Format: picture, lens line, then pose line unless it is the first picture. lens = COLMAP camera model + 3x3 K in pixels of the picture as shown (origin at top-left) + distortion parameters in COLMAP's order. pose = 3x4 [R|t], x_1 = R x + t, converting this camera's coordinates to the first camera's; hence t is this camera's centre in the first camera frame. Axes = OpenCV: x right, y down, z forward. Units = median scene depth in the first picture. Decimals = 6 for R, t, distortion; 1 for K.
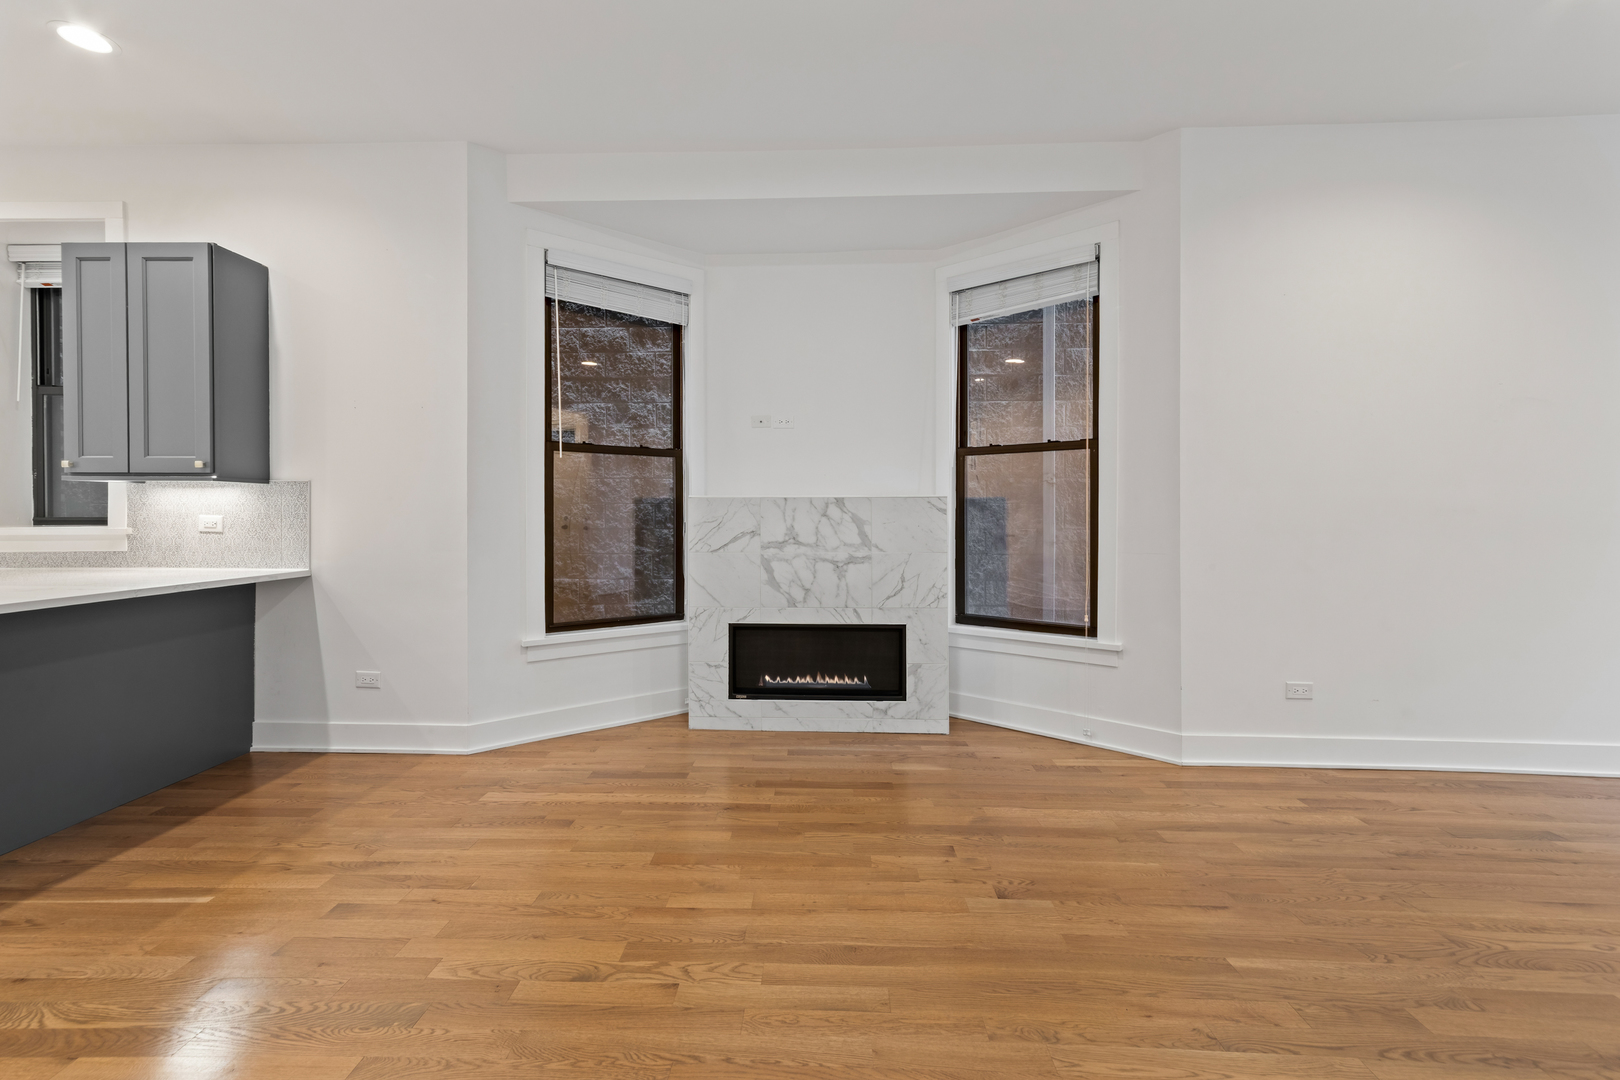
lens RADIAL K [[664.0, 0, 771.9], [0, 664.0, 508.2], [0, 0, 1]] dist [0.001981, 0.004631]
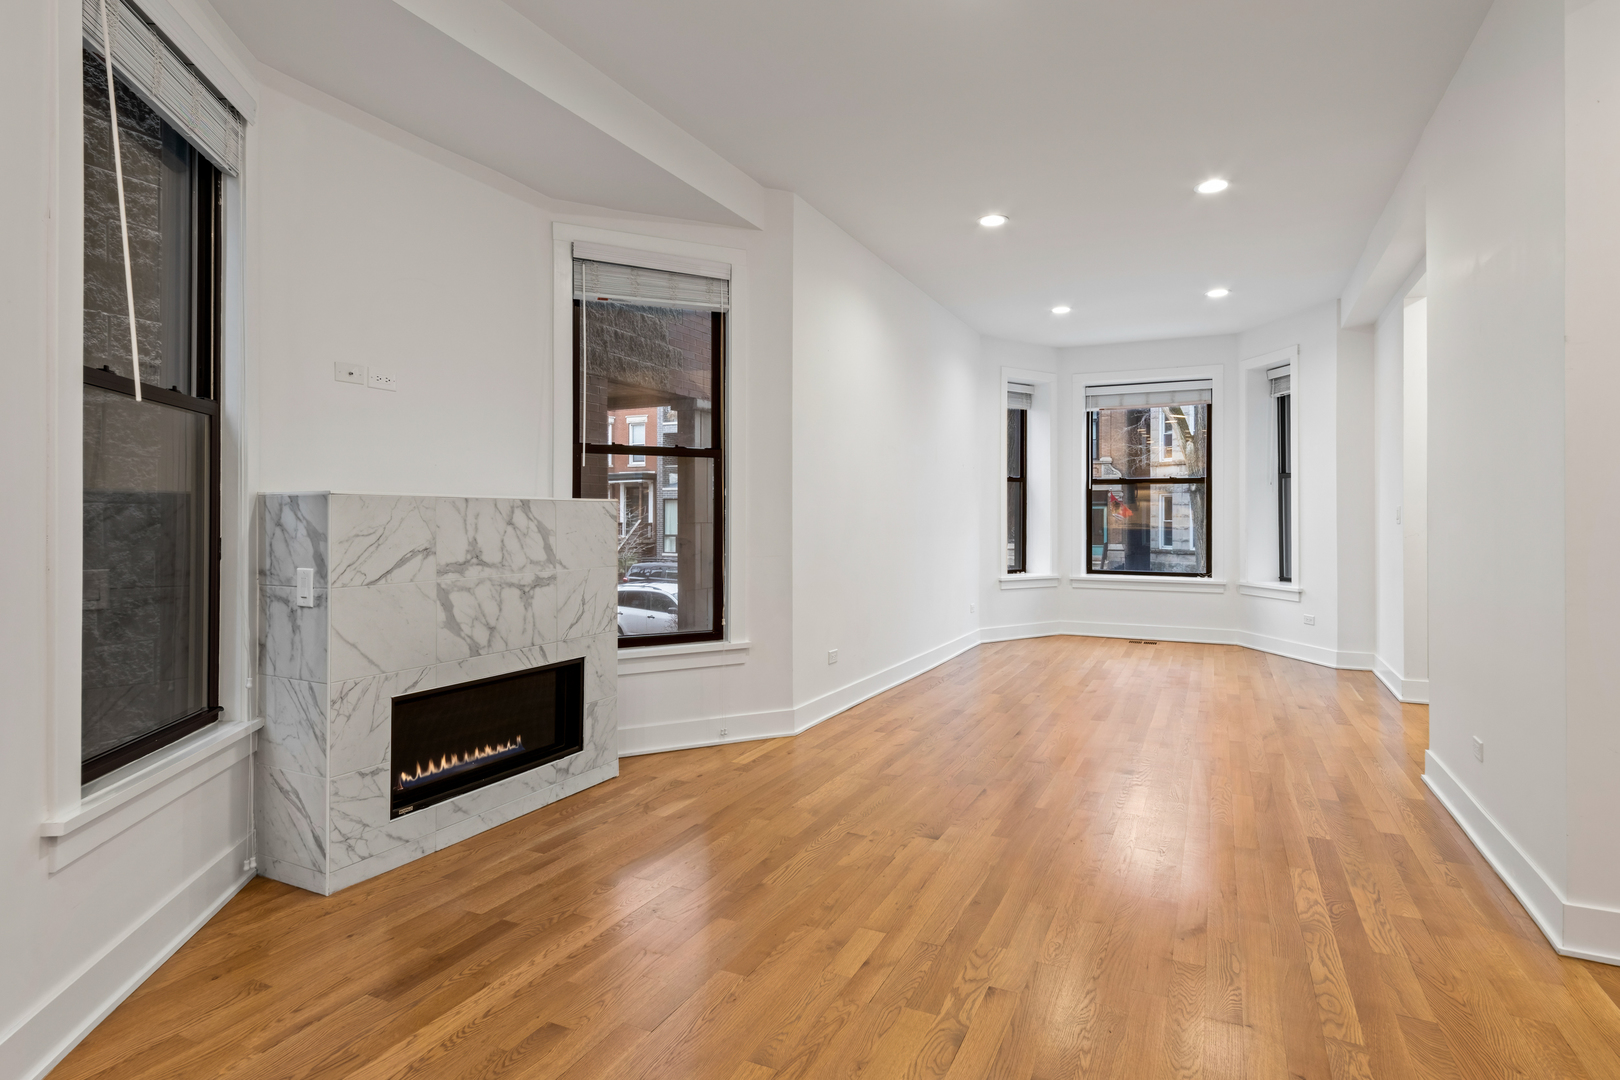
lens RADIAL K [[842.2, 0, 809.7], [0, 842.2, 506.9], [0, 0, 1]] dist [0.003256, -0.000109]
pose [[0.410331, 0.012913, 0.911845, -0.635889], [-0.004628, 0.999916, -0.012078, 0.002202], [-0.911925, 0.000736, 0.410356, 0.322715]]
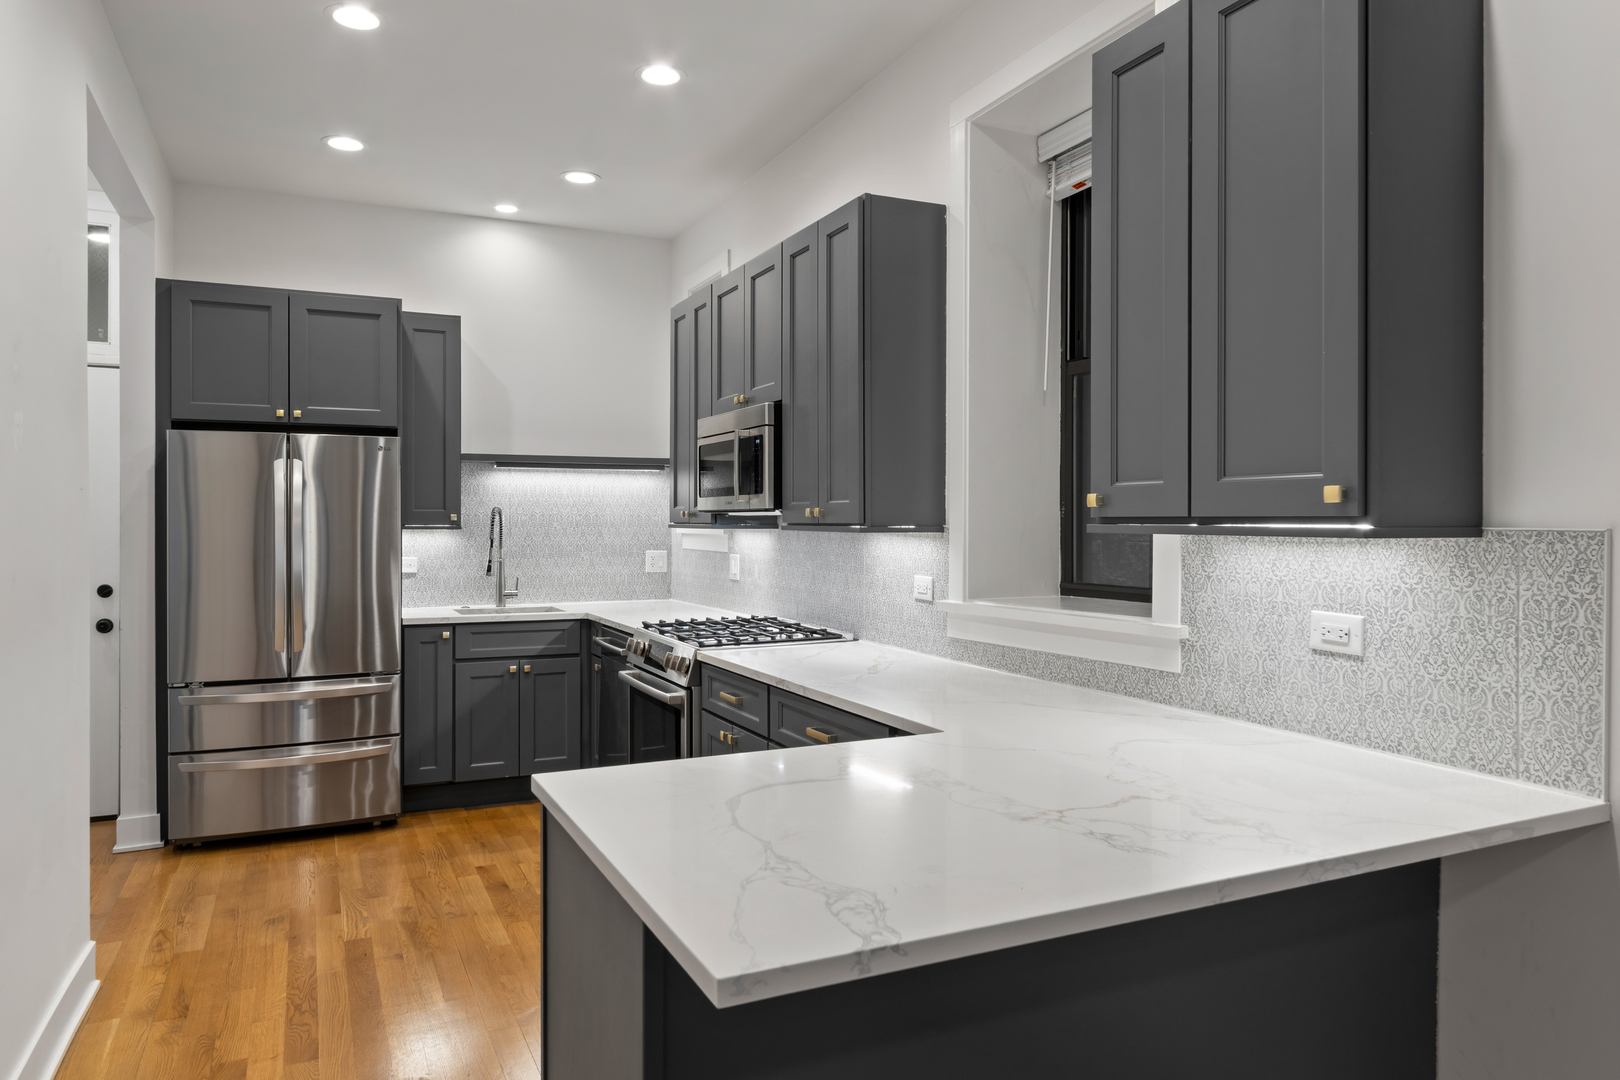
lens RADIAL K [[1048.1, 0, 796.8], [0, 1048.1, 534.2], [0, 0, 1]] dist [0.000881, -0.001840]
pose [[0.452408, 0.009267, -0.891763, -0.382525], [-0.012512, 0.999914, 0.004044, -0.034084], [0.891723, 0.009328, 0.452485, 0.375614]]
